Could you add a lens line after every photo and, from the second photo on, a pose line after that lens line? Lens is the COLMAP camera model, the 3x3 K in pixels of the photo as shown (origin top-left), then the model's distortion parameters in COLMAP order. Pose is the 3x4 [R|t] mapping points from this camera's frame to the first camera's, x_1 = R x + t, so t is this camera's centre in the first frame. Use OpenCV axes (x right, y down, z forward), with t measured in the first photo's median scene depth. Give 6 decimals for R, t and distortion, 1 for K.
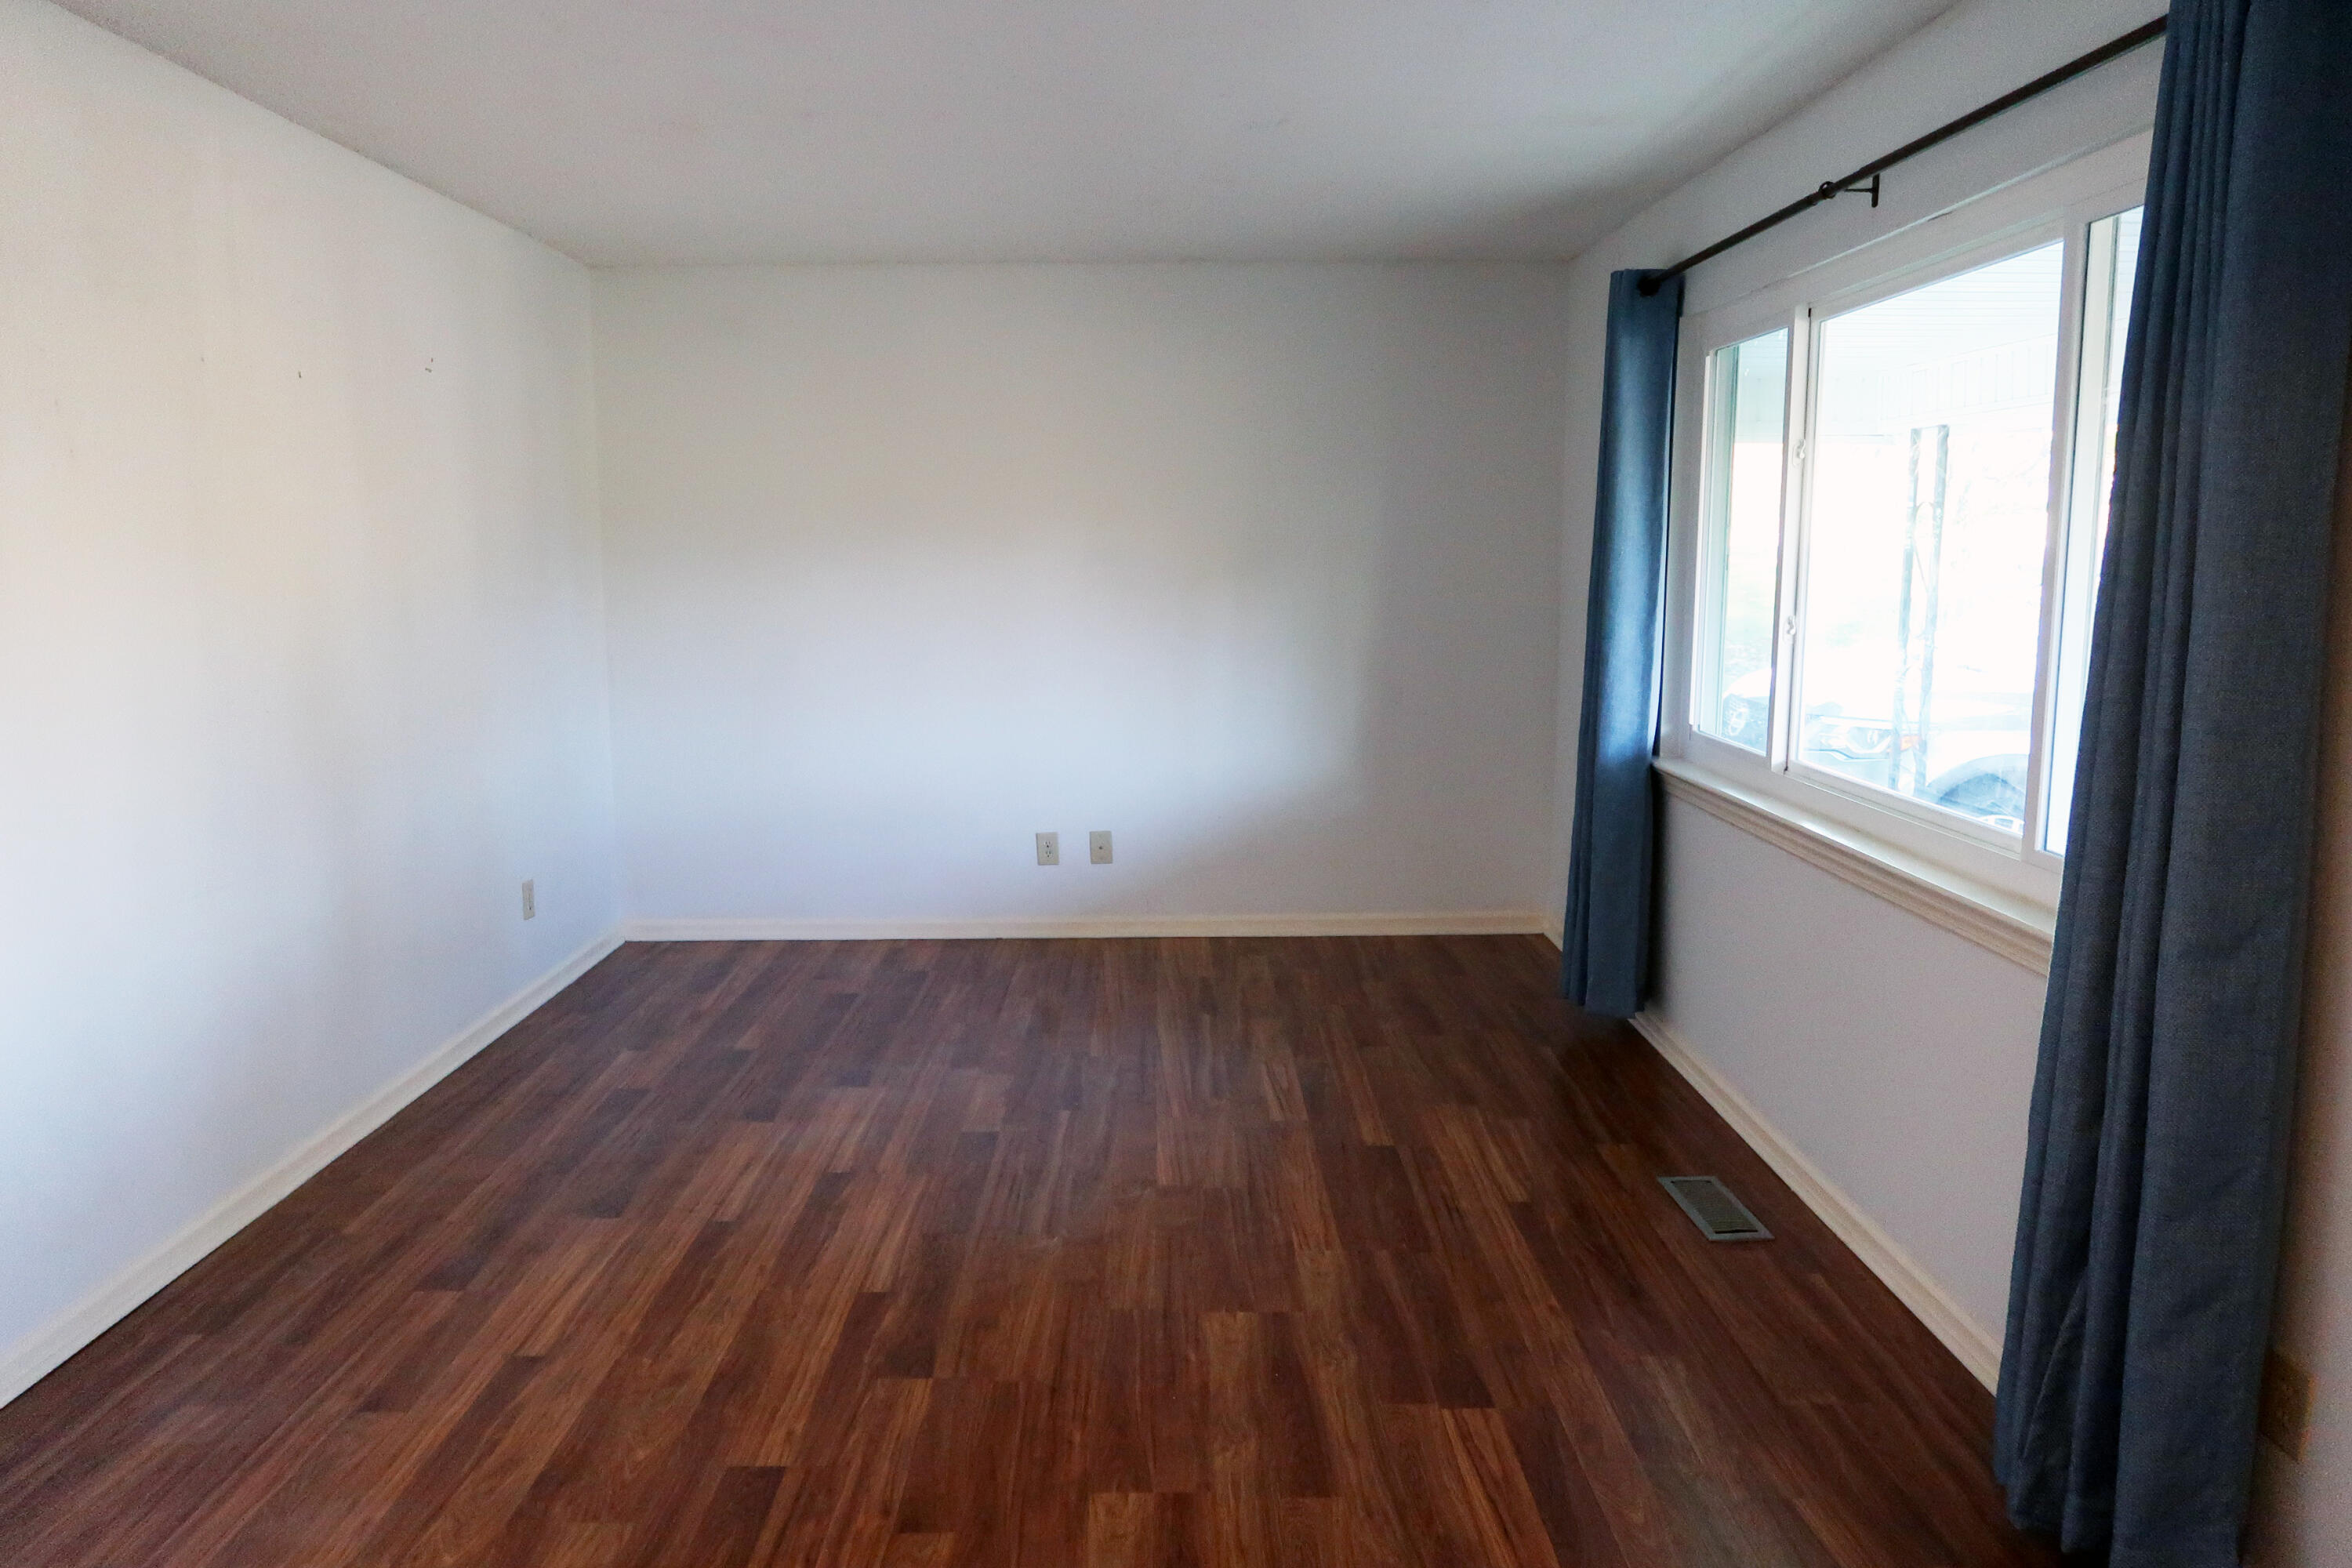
lens RADIAL K [[1635.1, 0, 1170.9], [0, 1635.1, 771.0], [0, 0, 1]] dist [-0.010280, 0.010006]
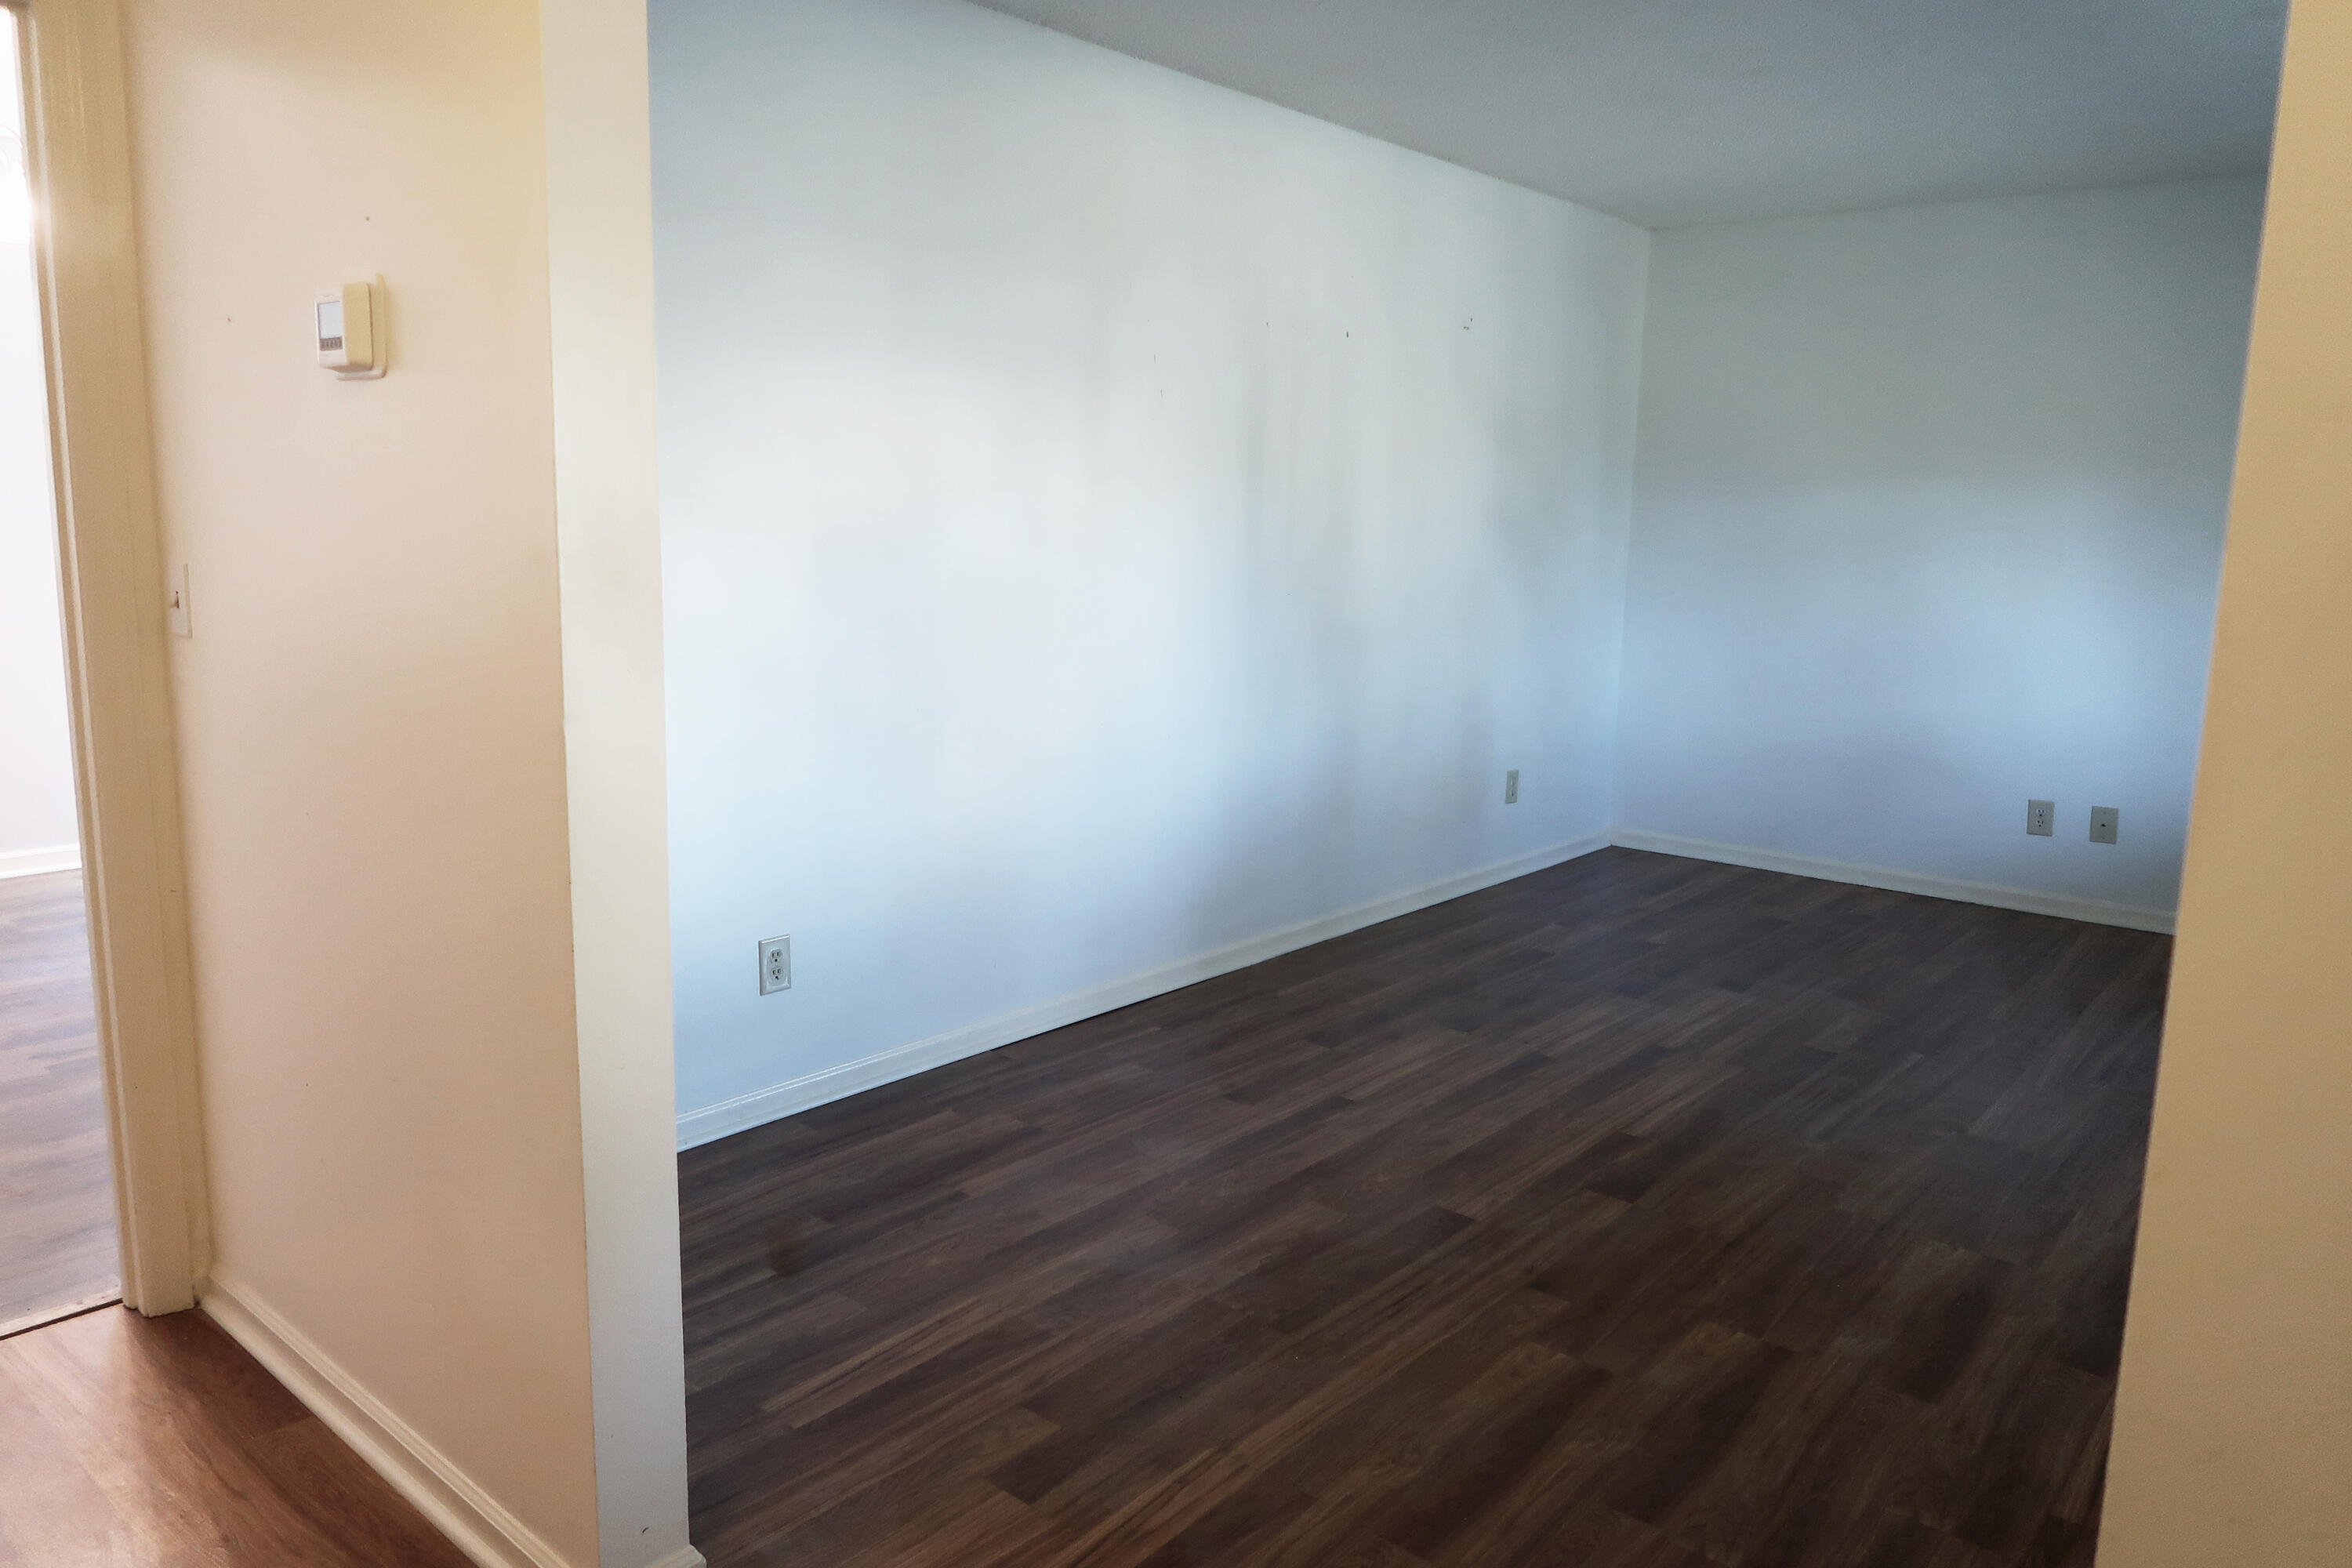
lens RADIAL K [[1635.1, 0, 1189.9], [0, 1635.1, 784.4], [0, 0, 1]] dist [-0.010280, 0.010006]
pose [[0.759661, 0.130846, -0.637019, 0.280125], [-0.114789, 0.991148, 0.066697, 0.041464], [0.640108, 0.022456, 0.767957, -0.062704]]
